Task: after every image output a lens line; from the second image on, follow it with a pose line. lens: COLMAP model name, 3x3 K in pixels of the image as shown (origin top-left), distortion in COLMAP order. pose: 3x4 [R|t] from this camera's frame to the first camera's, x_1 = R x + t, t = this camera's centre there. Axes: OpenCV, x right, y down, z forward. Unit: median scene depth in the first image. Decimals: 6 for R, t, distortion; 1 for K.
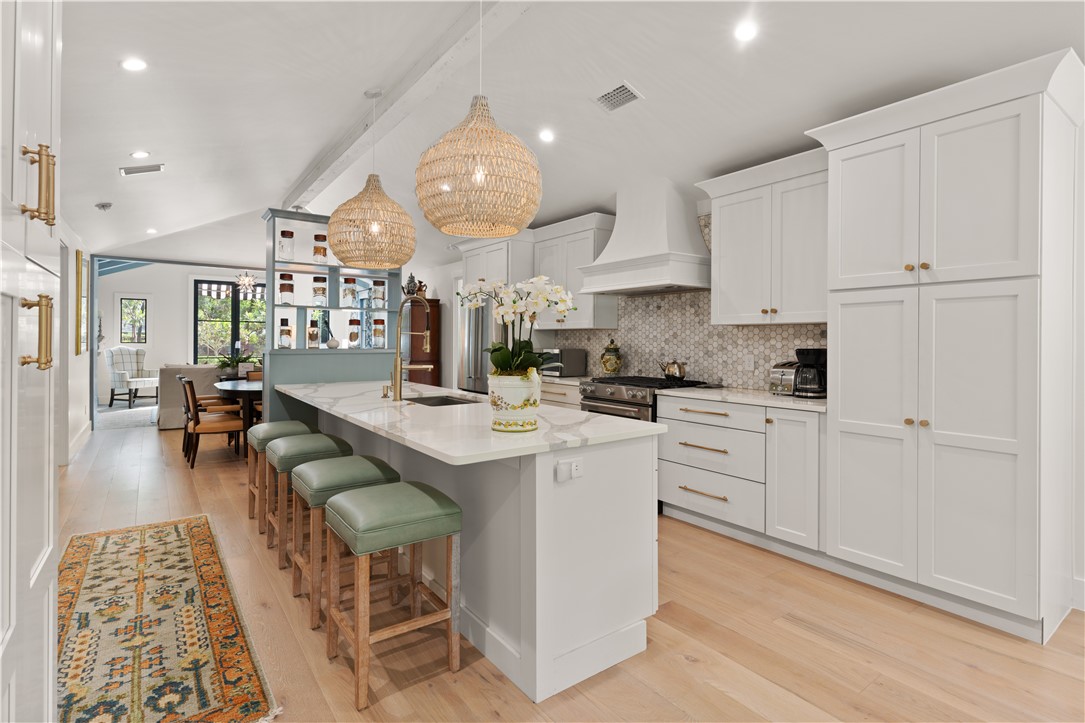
lens RADIAL K [[512.9, 0, 542.5], [0, 512.9, 361.5], [0, 0, 1]] dist [0.002521, 0.000246]
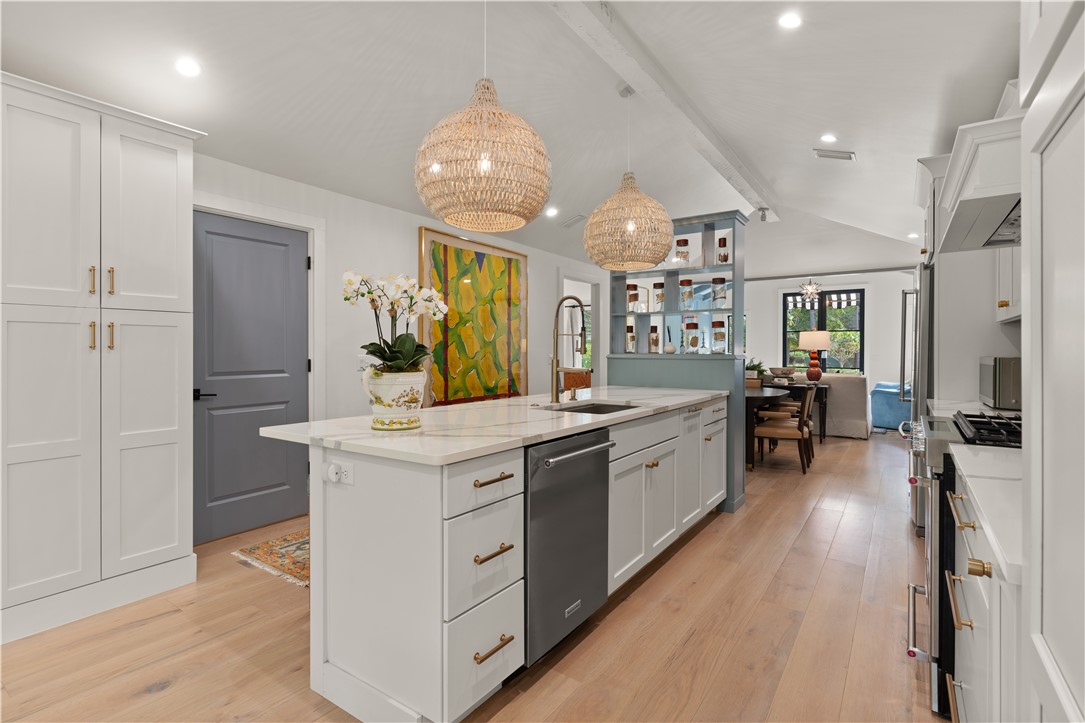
lens RADIAL K [[512.9, 0, 542.5], [0, 512.9, 361.5], [0, 0, 1]] dist [0.002521, 0.000246]
pose [[0.337782, 0.013975, -0.941121, 0.187163], [-0.033946, 0.999420, 0.002657, -0.002037], [0.940612, 0.031050, 0.338060, 0.185897]]
